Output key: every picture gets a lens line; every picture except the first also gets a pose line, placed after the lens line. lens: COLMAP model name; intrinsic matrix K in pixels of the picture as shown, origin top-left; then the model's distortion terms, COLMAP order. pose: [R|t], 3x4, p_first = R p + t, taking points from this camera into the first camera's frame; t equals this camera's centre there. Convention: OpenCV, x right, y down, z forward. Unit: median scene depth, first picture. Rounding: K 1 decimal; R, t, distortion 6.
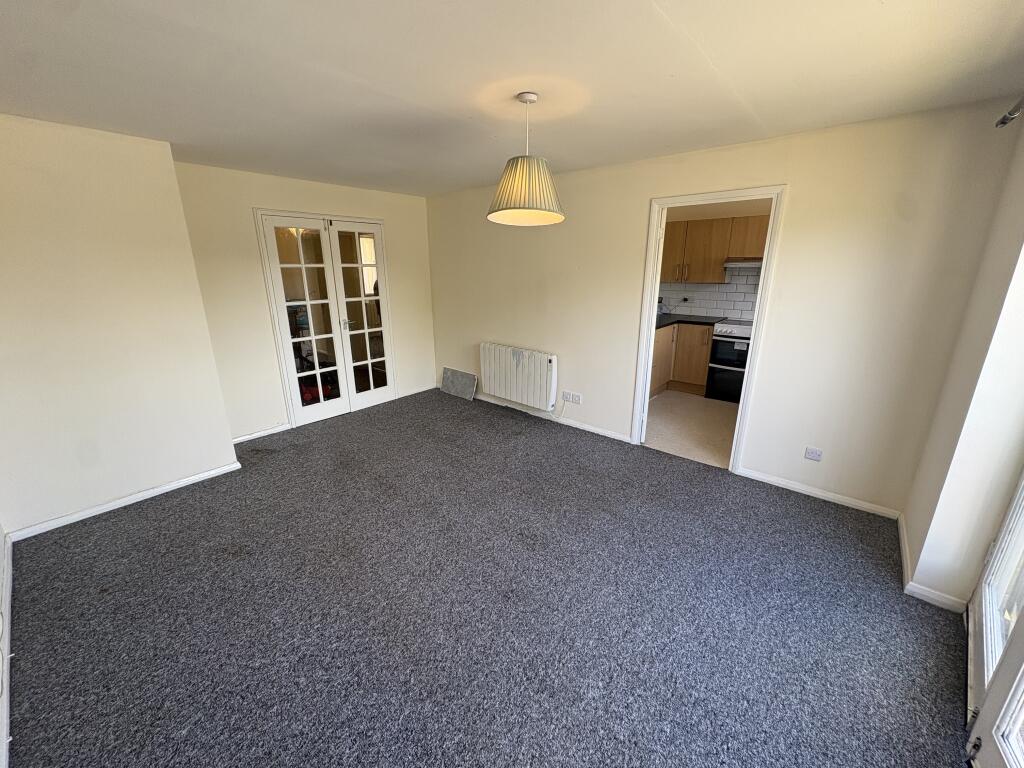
lens RADIAL K [[406.3, 0, 511.3], [0, 406.3, 380.1], [0, 0, 1]] dist [-0.014146, -0.000137]
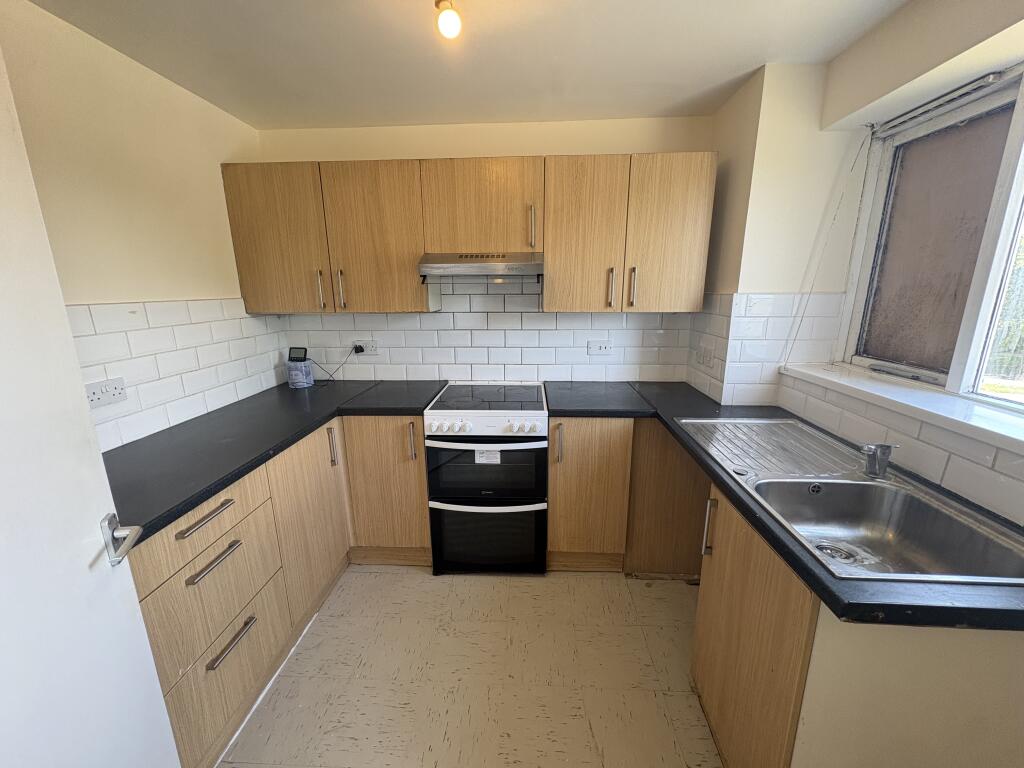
lens RADIAL K [[406.3, 0, 509.7], [0, 406.3, 384.4], [0, 0, 1]] dist [-0.014146, -0.000137]
pose [[0.792464, -0.144314, 0.592599, 0.328184], [0.174467, 0.984642, 0.006478, -0.151010], [-0.584433, 0.098256, 0.805471, 0.608232]]
